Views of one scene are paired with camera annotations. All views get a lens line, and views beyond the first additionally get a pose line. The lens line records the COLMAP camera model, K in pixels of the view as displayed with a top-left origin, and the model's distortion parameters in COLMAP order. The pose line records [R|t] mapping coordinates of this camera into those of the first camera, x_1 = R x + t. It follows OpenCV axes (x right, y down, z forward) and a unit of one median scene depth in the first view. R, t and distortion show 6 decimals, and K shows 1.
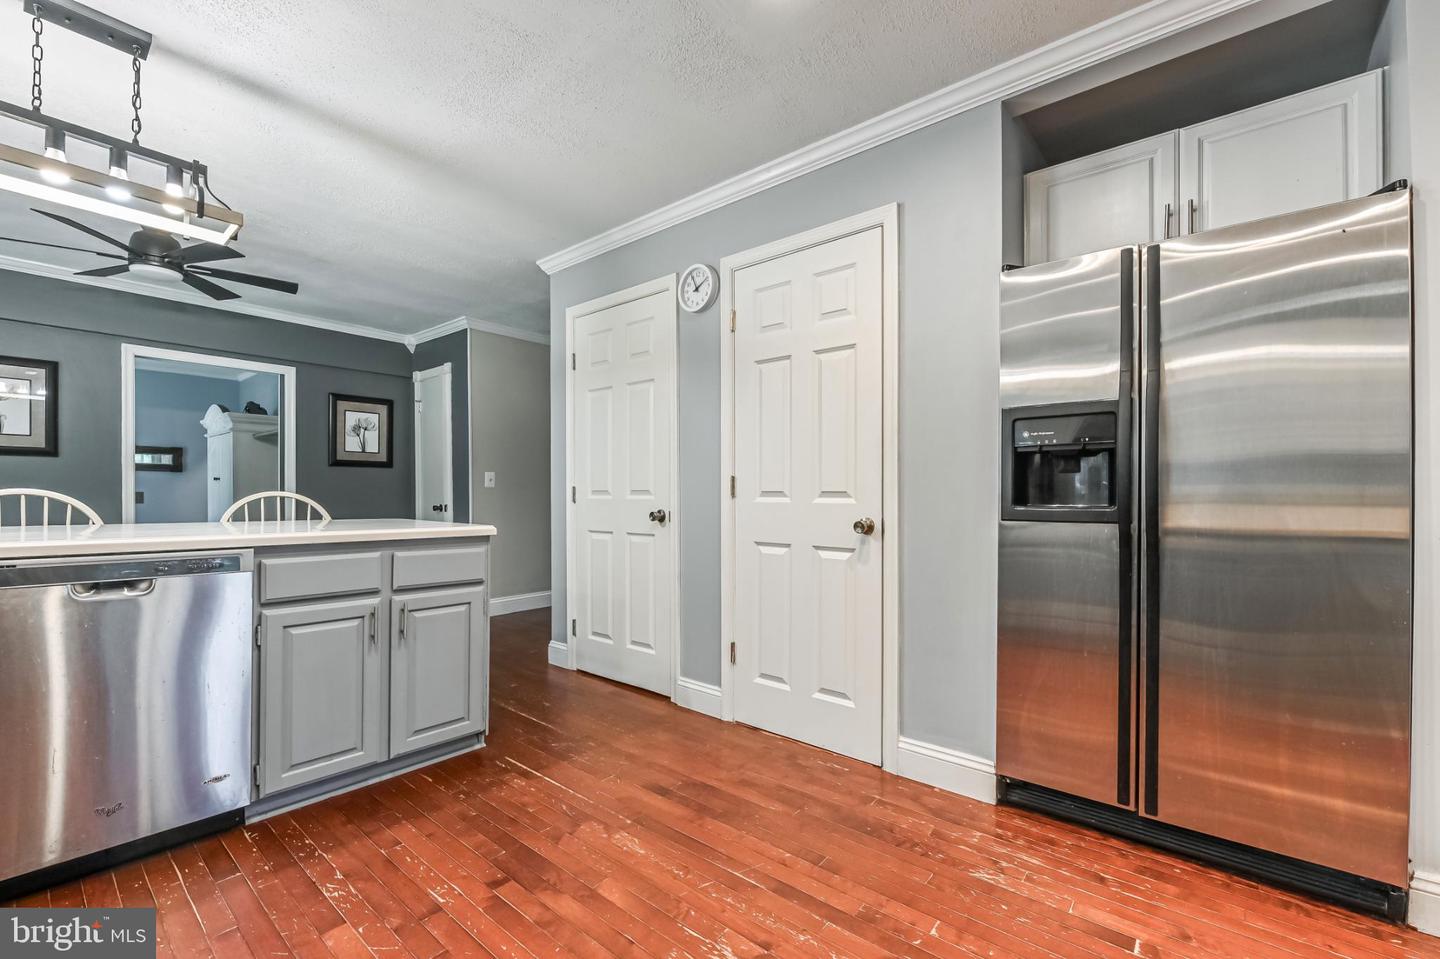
lens RADIAL K [[607.4, 0, 733.7], [0, 607.4, 494.7], [0, 0, 1]] dist [-0.011122, -0.000477]
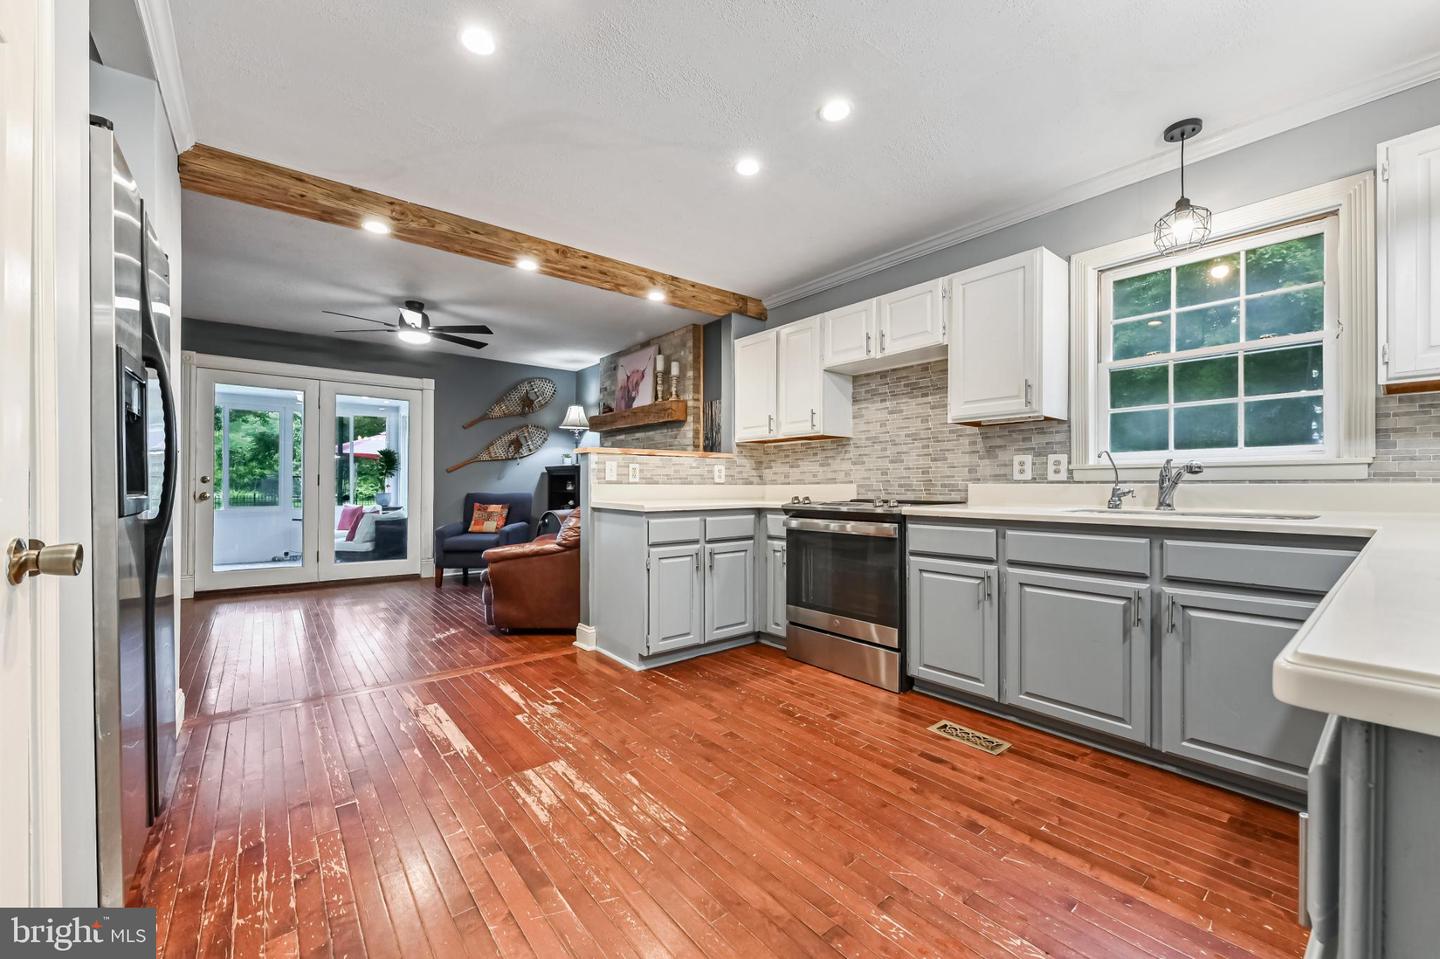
lens RADIAL K [[568.6, 0, 741.8], [0, 568.6, 486.2], [0, 0, 1]] dist [-0.003955, -0.000754]
pose [[-0.982487, -0.005046, 0.186260, -0.267096], [-0.004662, 0.999986, 0.002499, 0.002844], [-0.186270, 0.001587, -0.982497, 1.193194]]
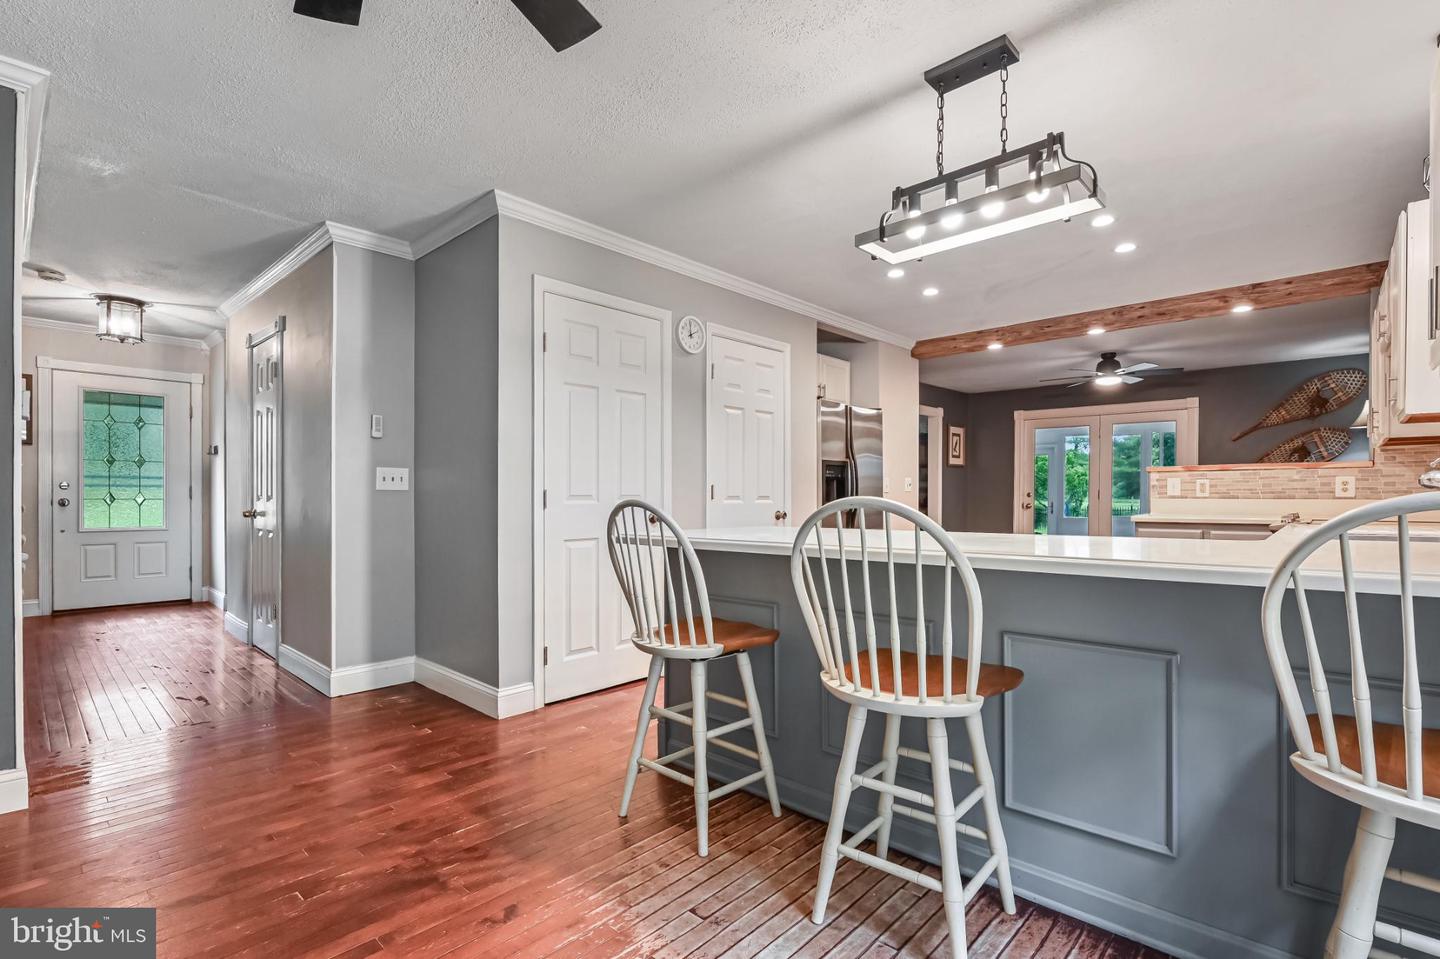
lens RADIAL K [[673.7, 0, 708.5], [0, 673.7, 502.3], [0, 0, 1]] dist [-0.006247, -0.001770]
pose [[0.070417, -0.011936, 0.997446, -1.707949], [0.000593, 0.999929, 0.011924, -0.010624], [-0.997517, -0.000248, 0.070419, 1.014230]]
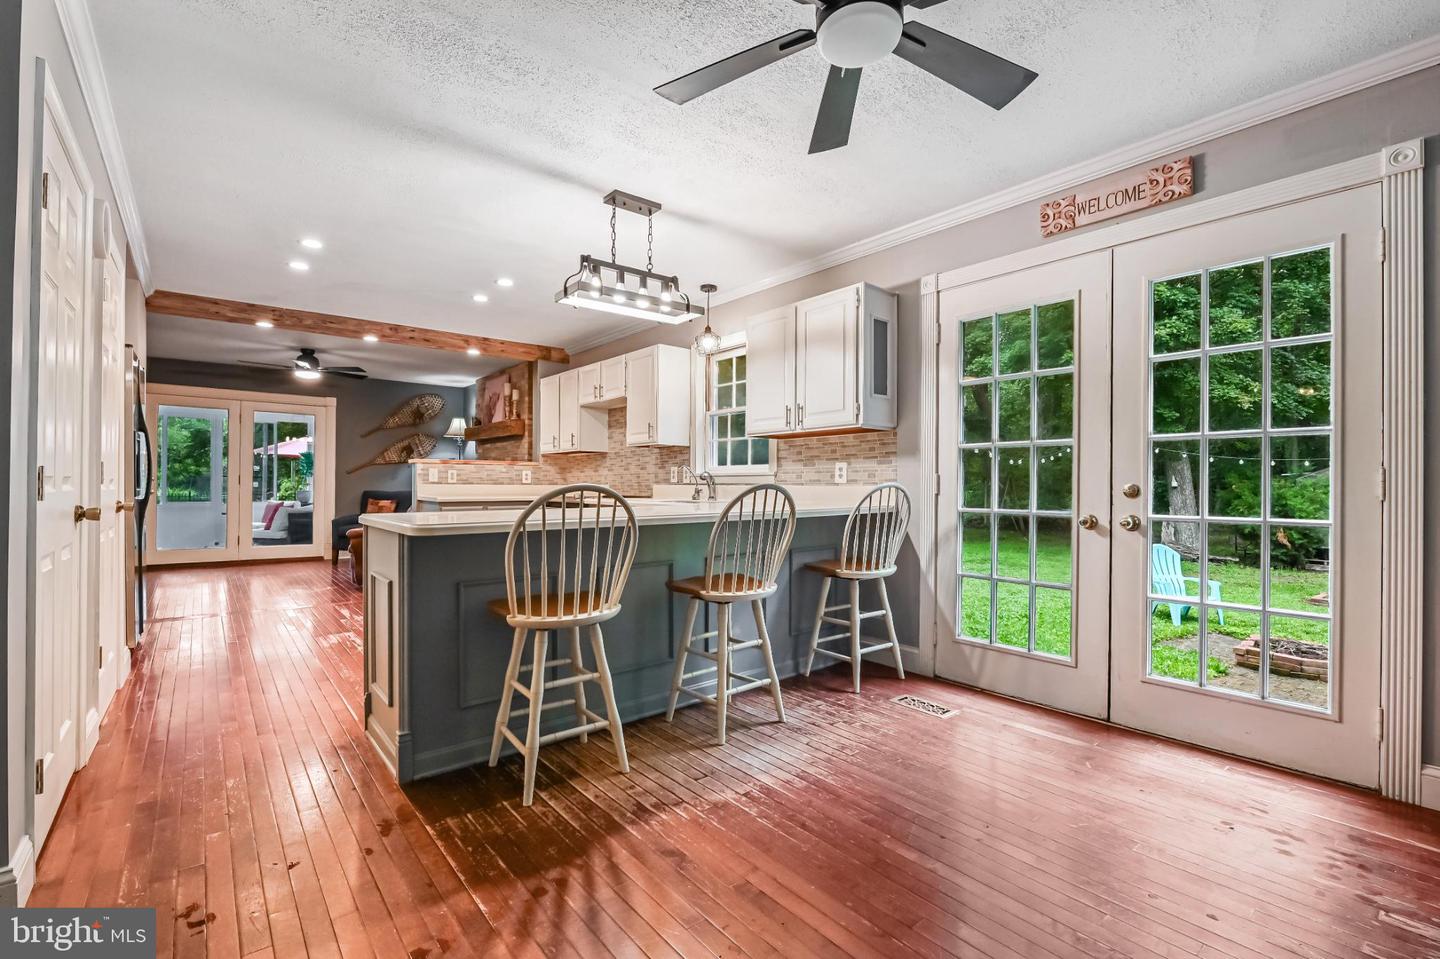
lens RADIAL K [[635.6, 0, 742.8], [0, 635.6, 484.2], [0, 0, 1]] dist [-0.008043, -0.000052]
pose [[-0.984026, -0.008964, 0.177800, -1.246050], [-0.009238, 0.999957, -0.000709, -0.005621], [-0.177786, -0.002341, -0.984066, 1.966223]]
